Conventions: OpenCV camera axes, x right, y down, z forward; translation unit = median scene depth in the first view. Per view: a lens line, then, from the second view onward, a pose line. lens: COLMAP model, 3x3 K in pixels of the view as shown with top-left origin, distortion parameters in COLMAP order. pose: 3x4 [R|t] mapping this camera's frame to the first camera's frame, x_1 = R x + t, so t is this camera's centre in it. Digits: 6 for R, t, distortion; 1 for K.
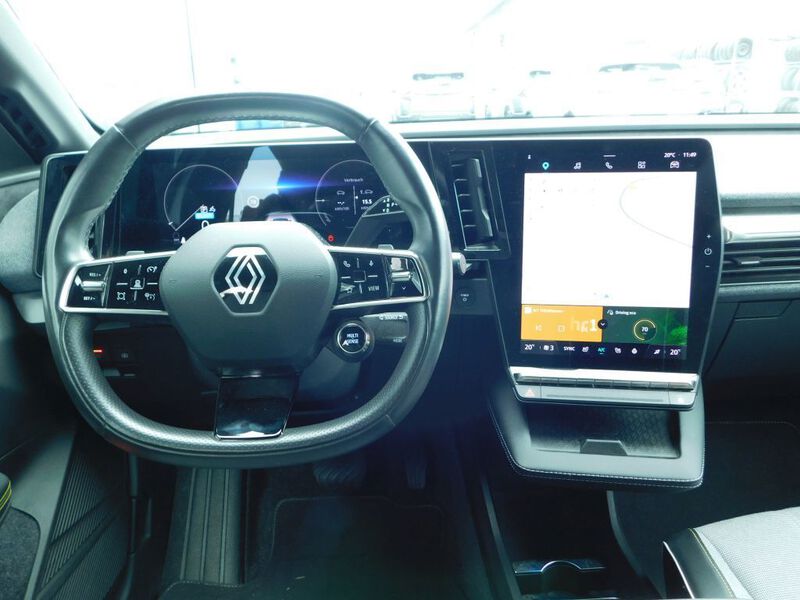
lens RADIAL K [[659.6, 0, 399.7], [0, 659.6, 301.8], [0, 0, 1]] dist [-0.005833, -0.001387]
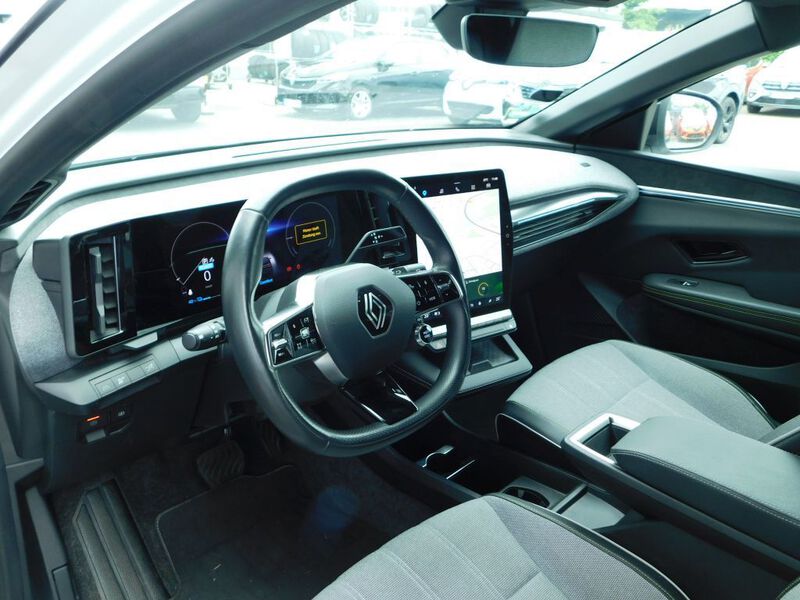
lens RADIAL K [[659.6, 0, 400.2], [0, 659.6, 298.9], [0, 0, 1]] dist [-0.005833, -0.001387]
pose [[0.729161, -0.207199, 0.652221, -0.840354], [0.163113, 0.978216, 0.128407, -0.176056], [-0.664619, 0.012756, 0.747074, -0.061158]]
